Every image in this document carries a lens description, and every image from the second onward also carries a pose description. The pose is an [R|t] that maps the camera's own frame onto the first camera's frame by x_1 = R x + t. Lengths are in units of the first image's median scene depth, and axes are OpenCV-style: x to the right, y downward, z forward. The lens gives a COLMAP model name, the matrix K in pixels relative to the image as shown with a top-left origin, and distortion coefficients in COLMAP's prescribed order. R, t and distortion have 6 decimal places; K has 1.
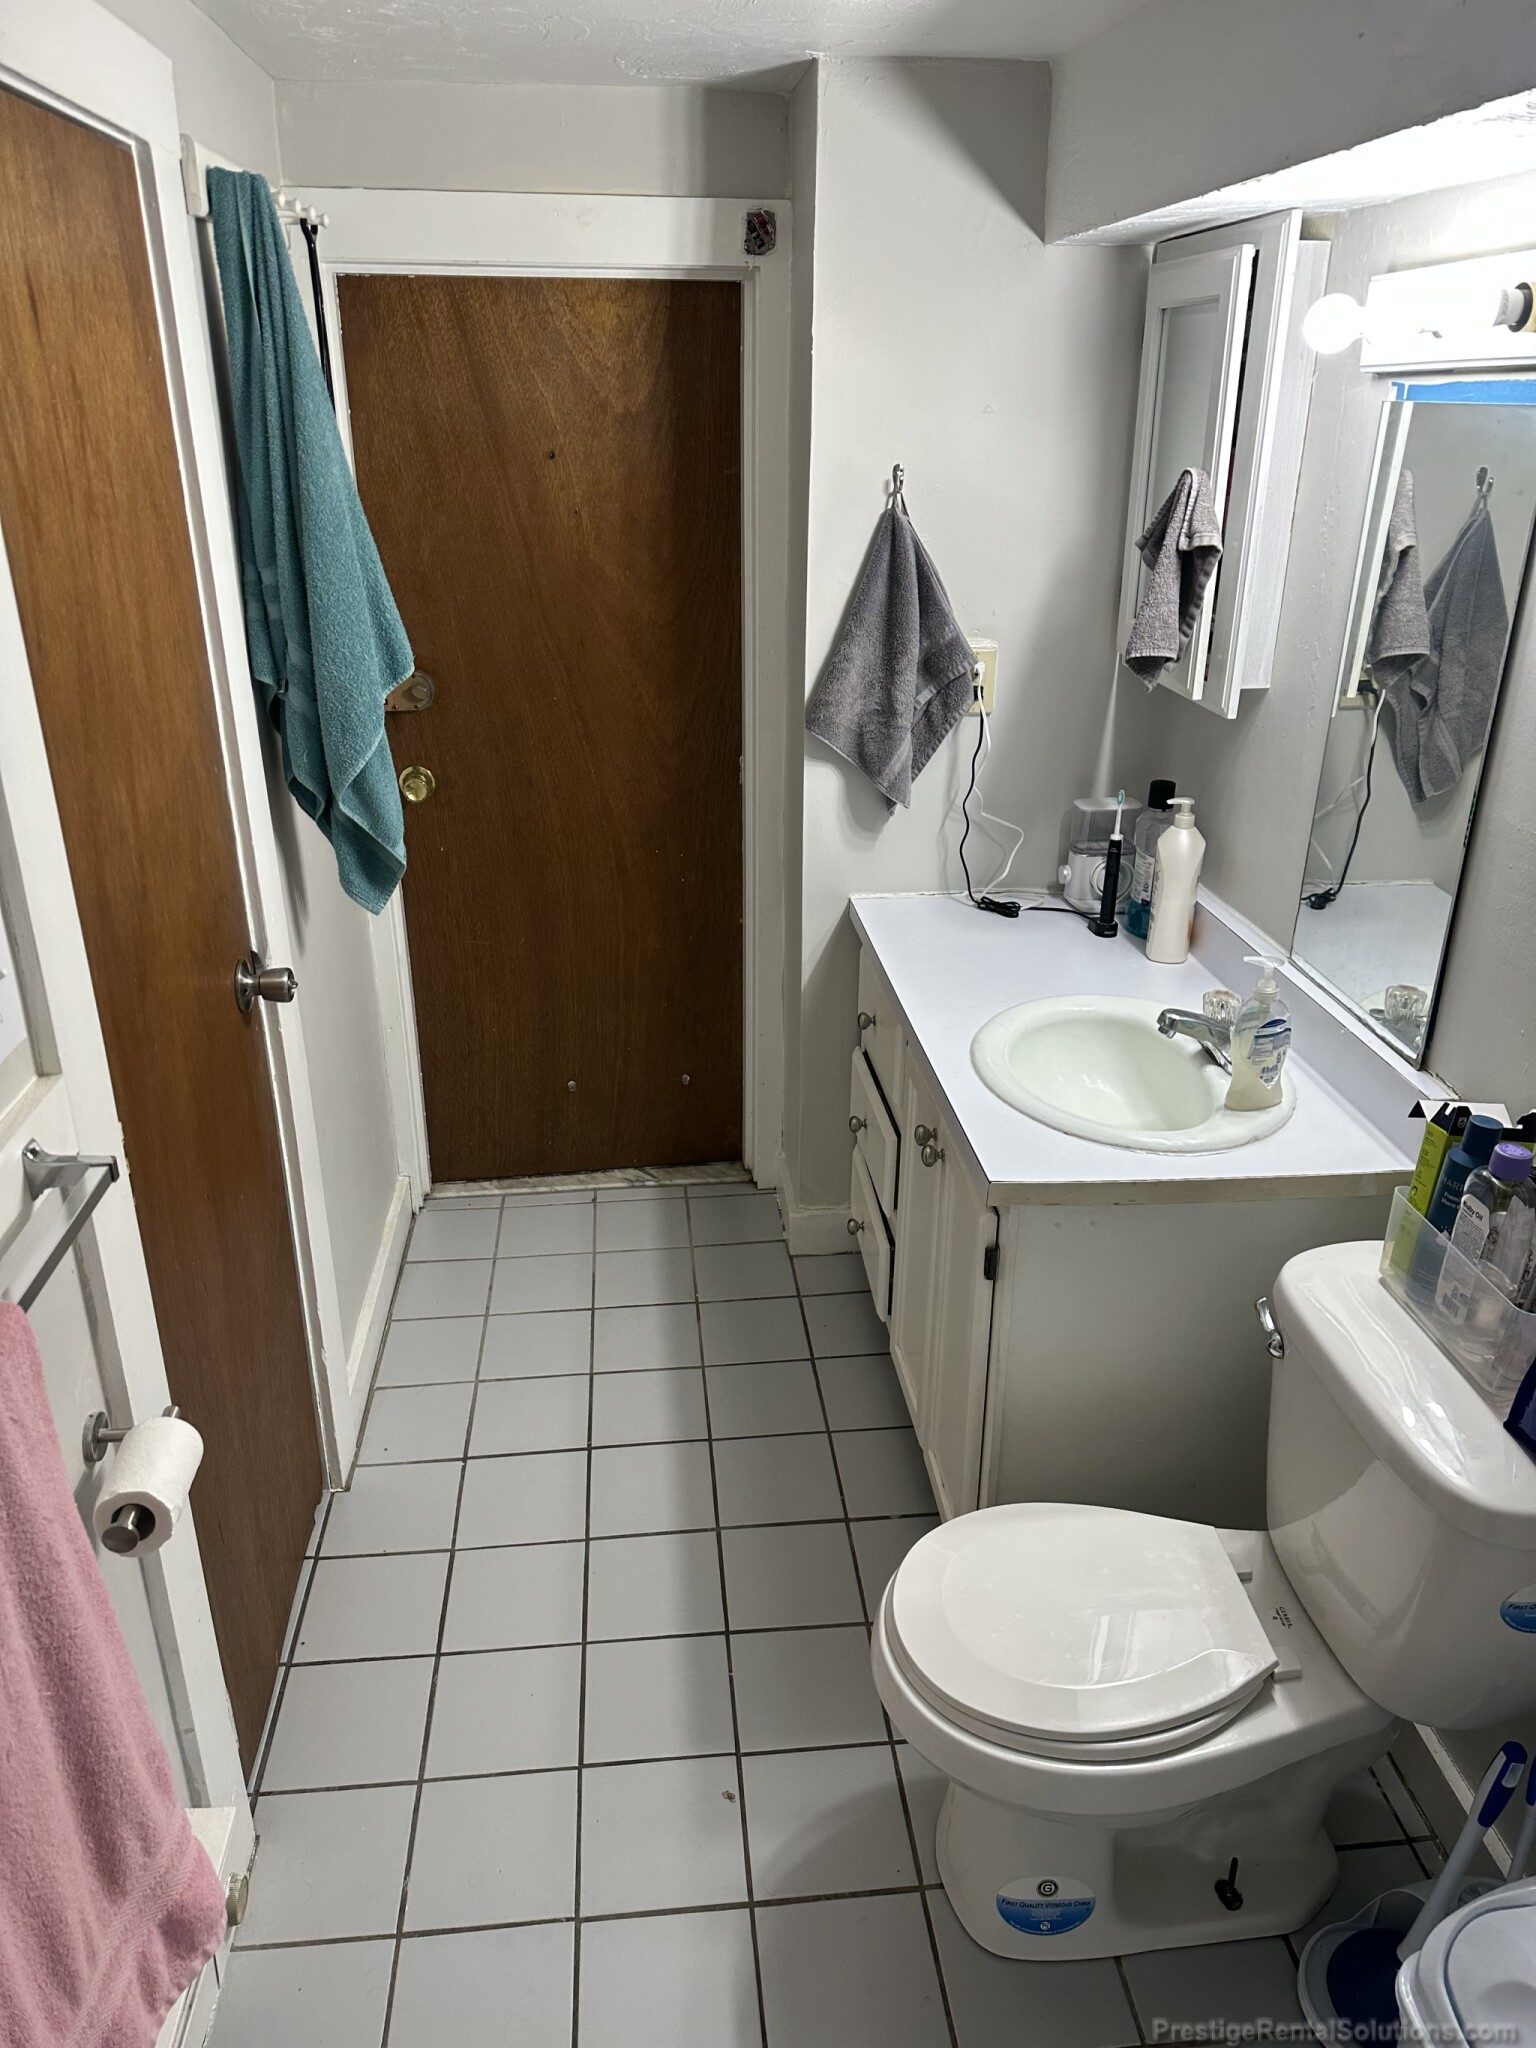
lens RADIAL K [[1406.7, 0, 768.0], [0, 1406.7, 1024.0], [0, 0, 1]] dist [0.004762, 0.000135]
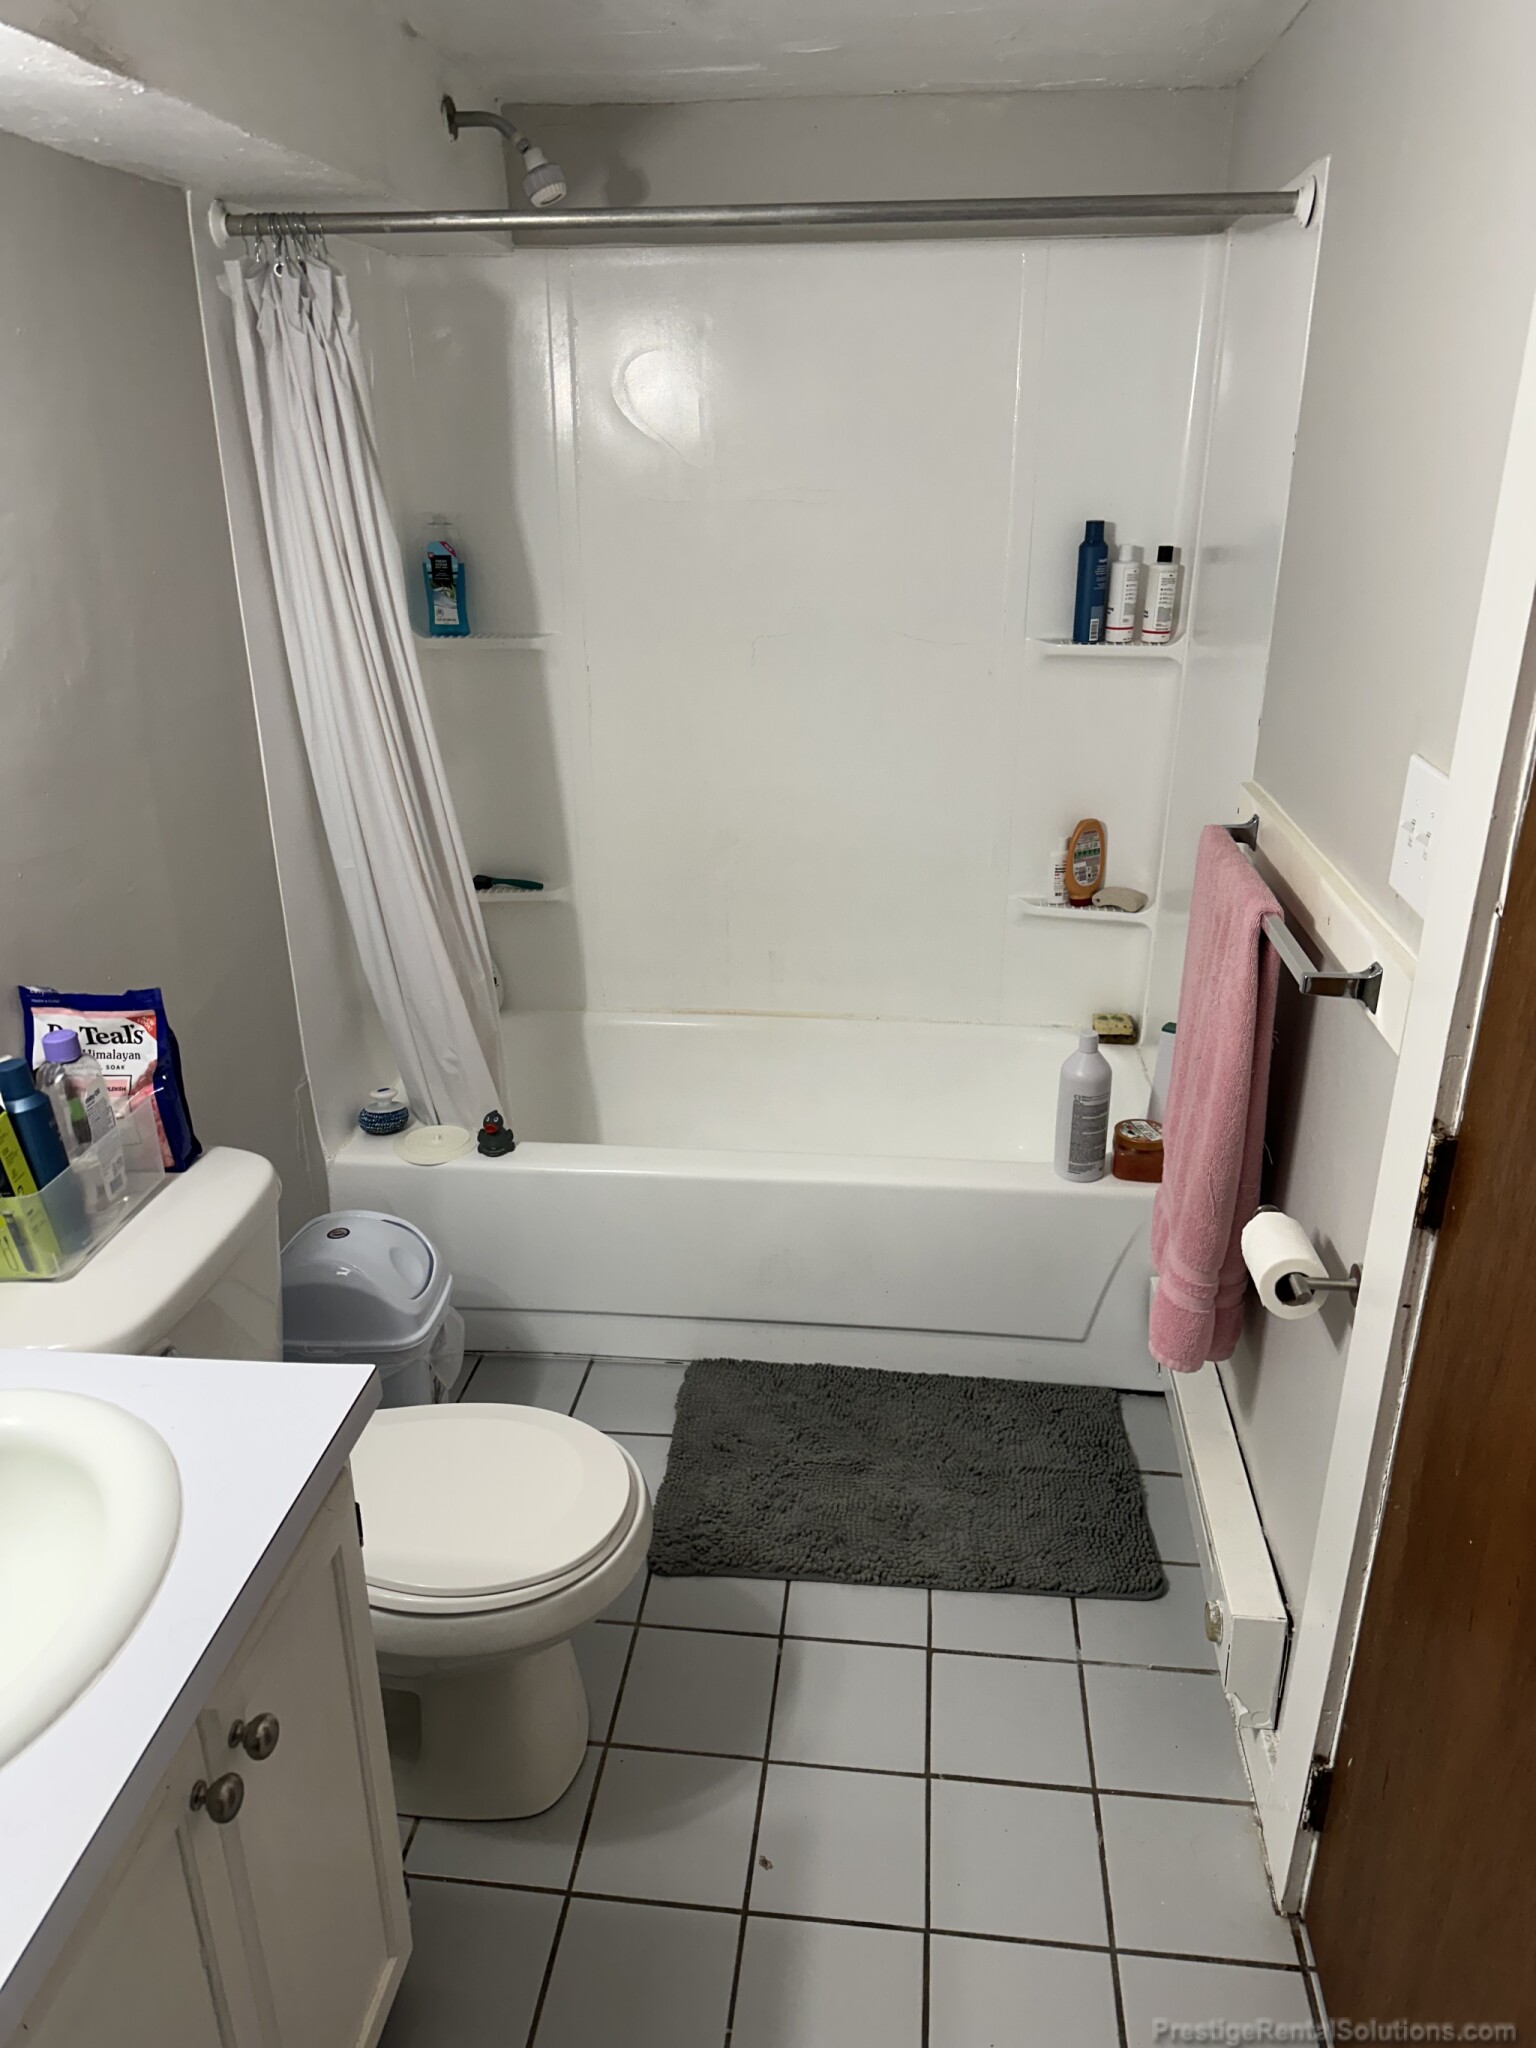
lens RADIAL K [[1406.7, 0, 768.0], [0, 1406.7, 1024.0], [0, 0, 1]] dist [0.004762, 0.000135]
pose [[-0.977063, -0.081058, 0.196920, -0.167740], [0.082480, 0.708491, 0.700883, -0.490765], [-0.196328, 0.701049, -0.685555, 1.258573]]
